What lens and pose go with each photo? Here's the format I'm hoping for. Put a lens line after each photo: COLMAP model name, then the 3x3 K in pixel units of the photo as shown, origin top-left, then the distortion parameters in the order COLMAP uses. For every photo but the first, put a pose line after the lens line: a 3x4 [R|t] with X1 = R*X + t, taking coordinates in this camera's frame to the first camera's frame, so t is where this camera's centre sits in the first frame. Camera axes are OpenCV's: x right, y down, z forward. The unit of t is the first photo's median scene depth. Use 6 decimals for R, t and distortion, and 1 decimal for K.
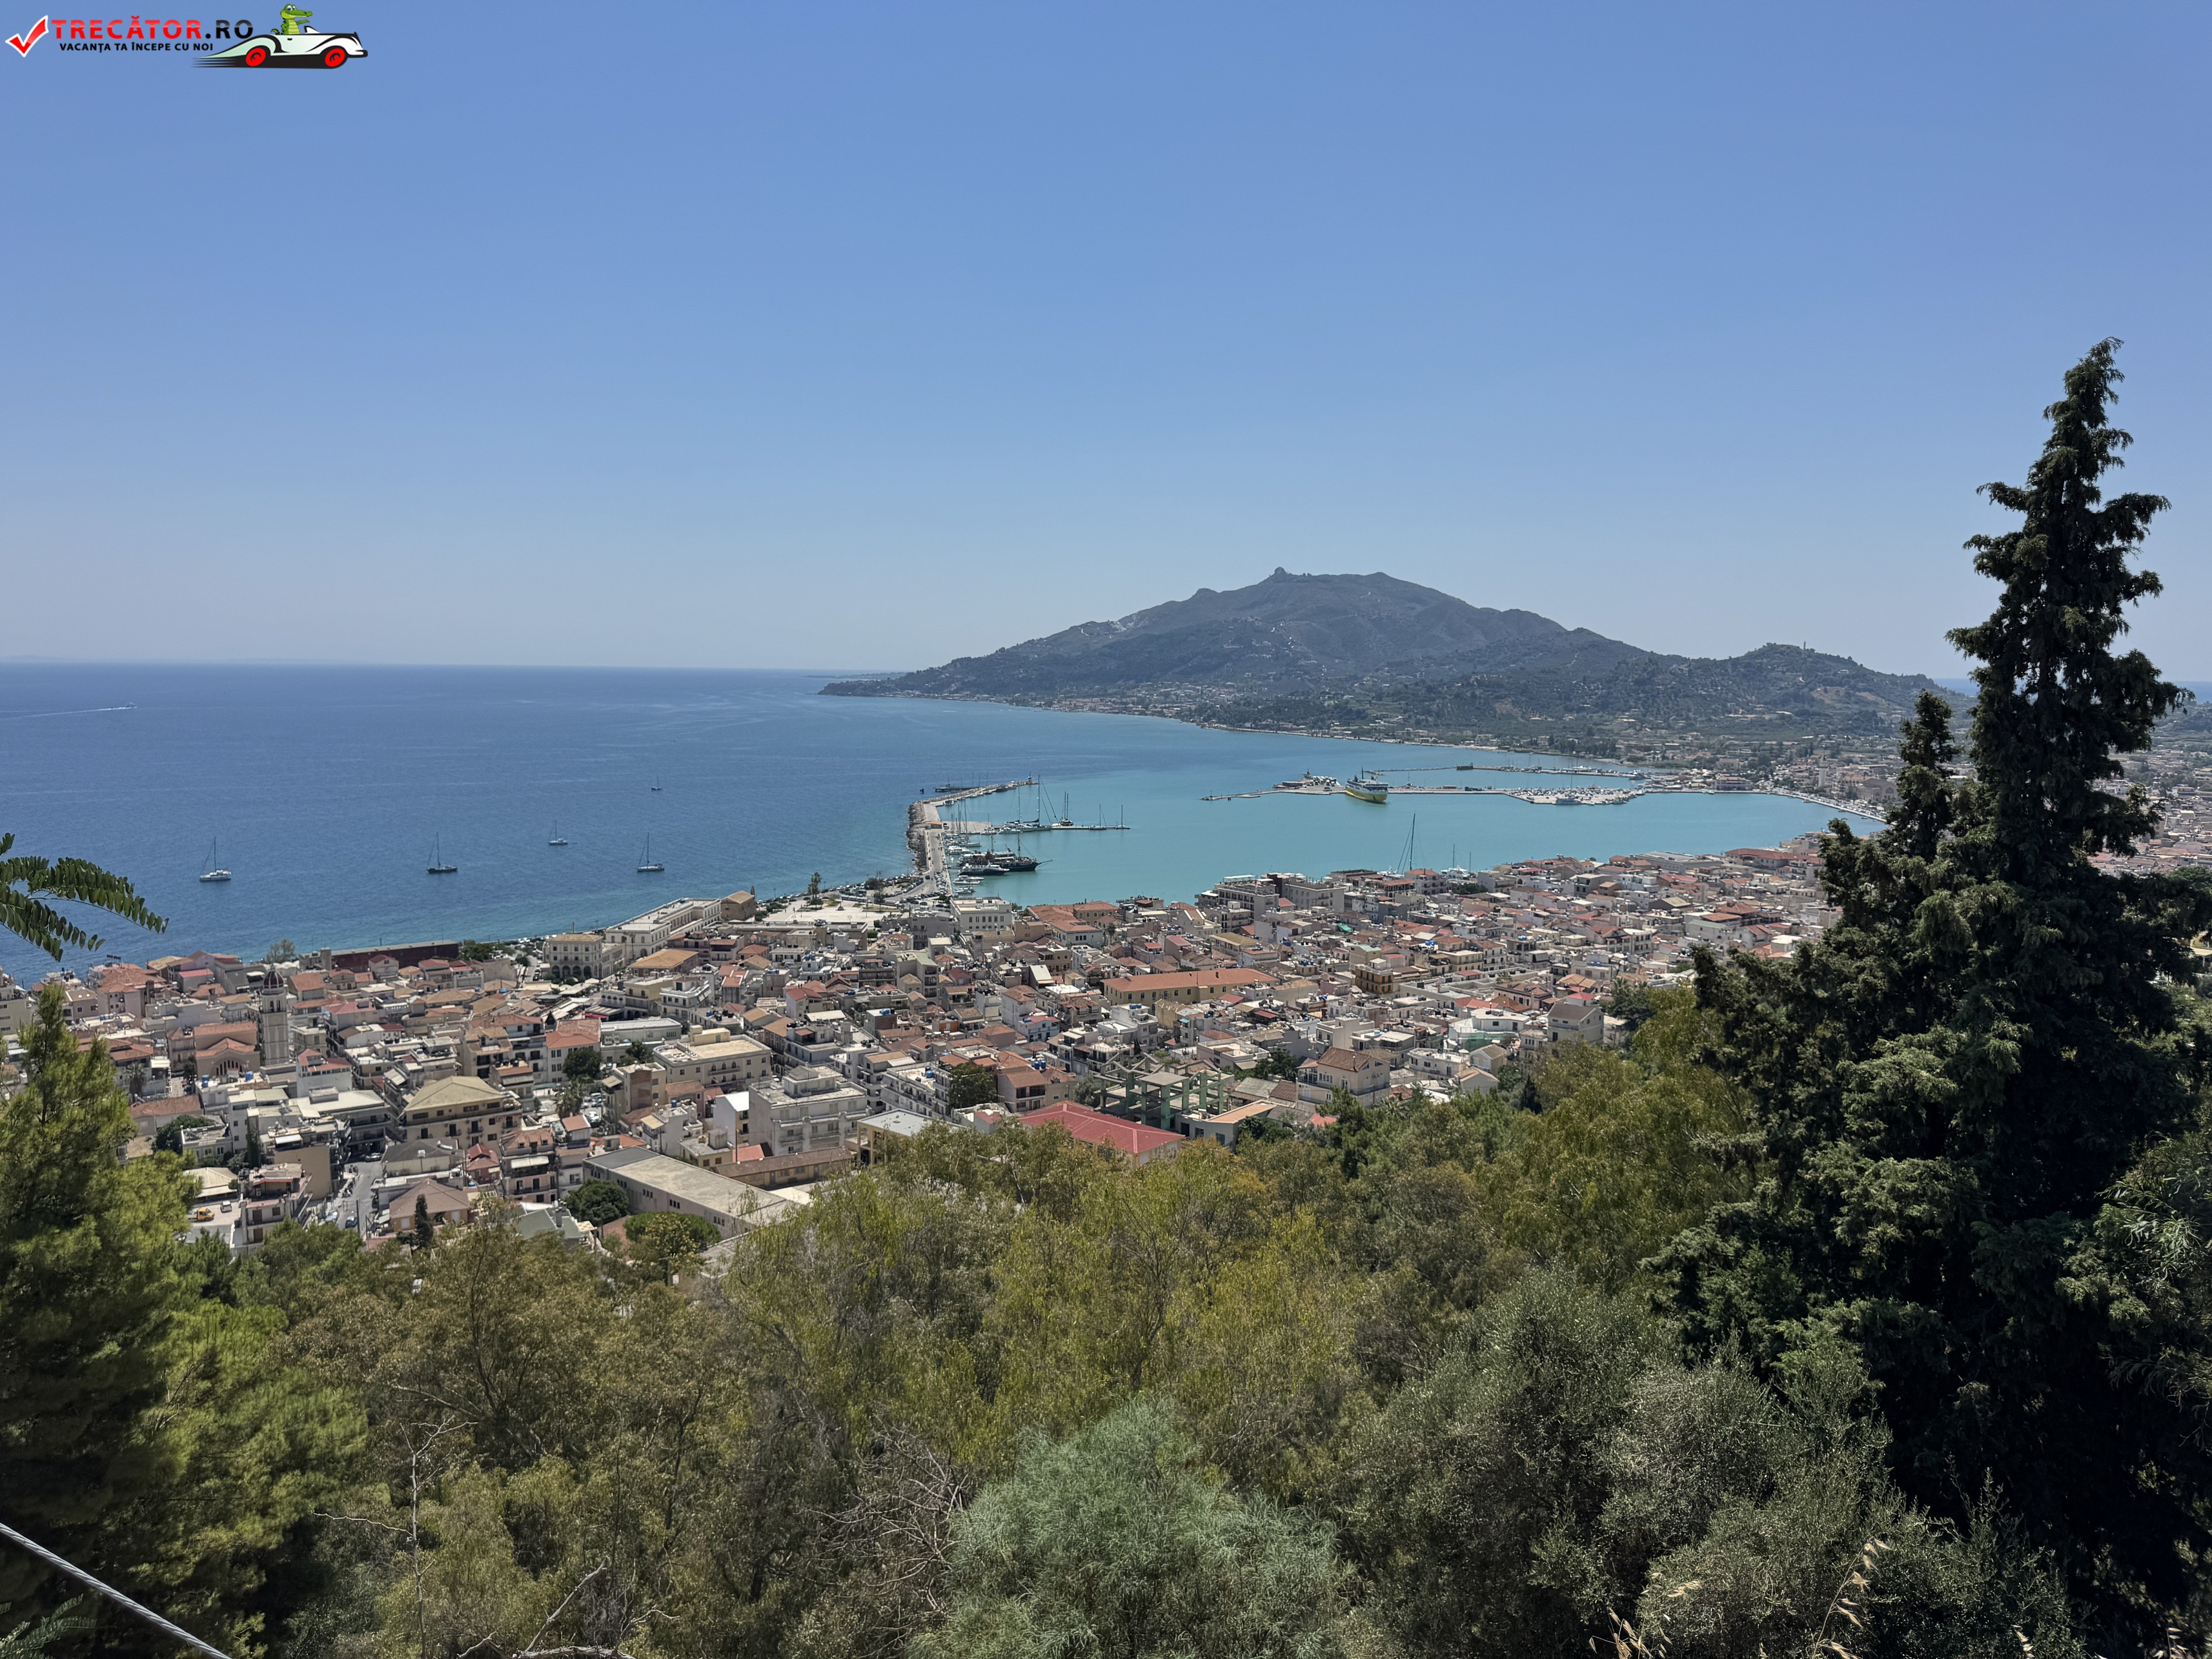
lens RADIAL K [[1548.9, 0, 1115.6], [0, 1548.9, 815.2], [0, 0, 1]] dist [0.170938, -0.358037]
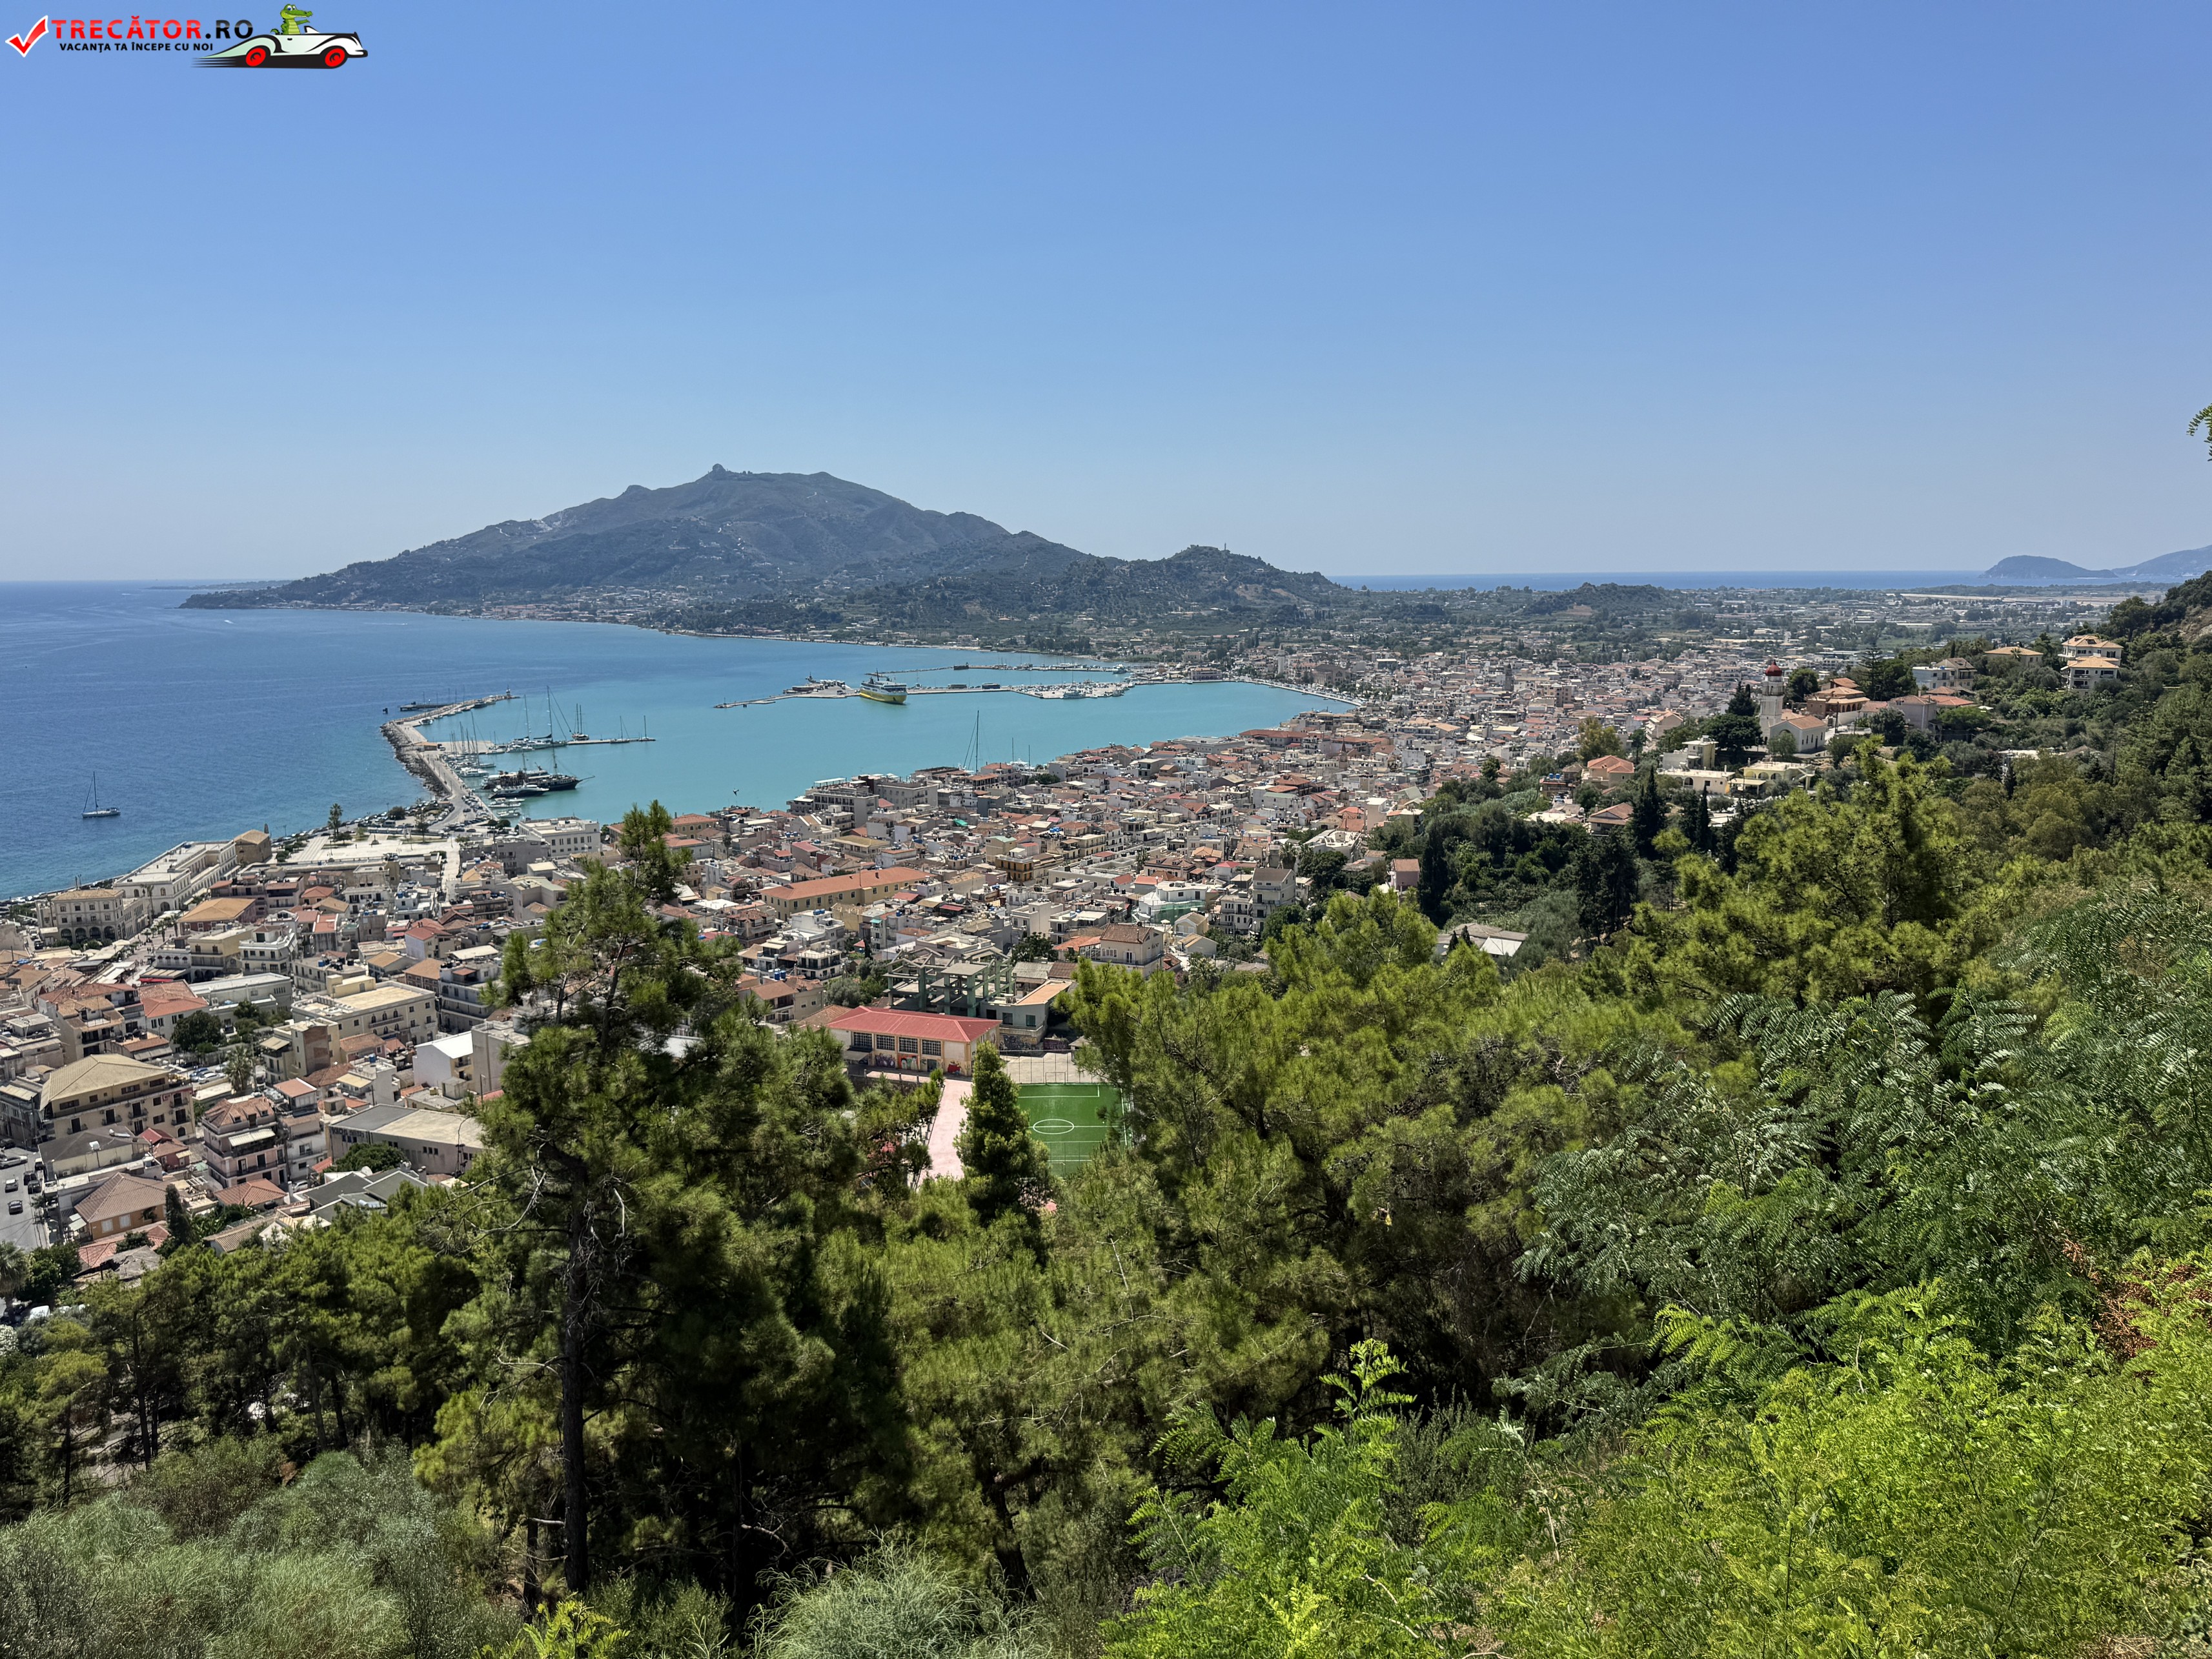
lens RADIAL K [[1548.9, 0, 1115.6], [0, 1548.9, 815.2], [0, 0, 1]] dist [0.170938, -0.358037]
pose [[0.936947, -0.066998, 0.342990, -0.114015], [0.046094, 0.996569, 0.068750, 0.002672], [-0.346419, -0.048605, 0.936820, 0.014701]]
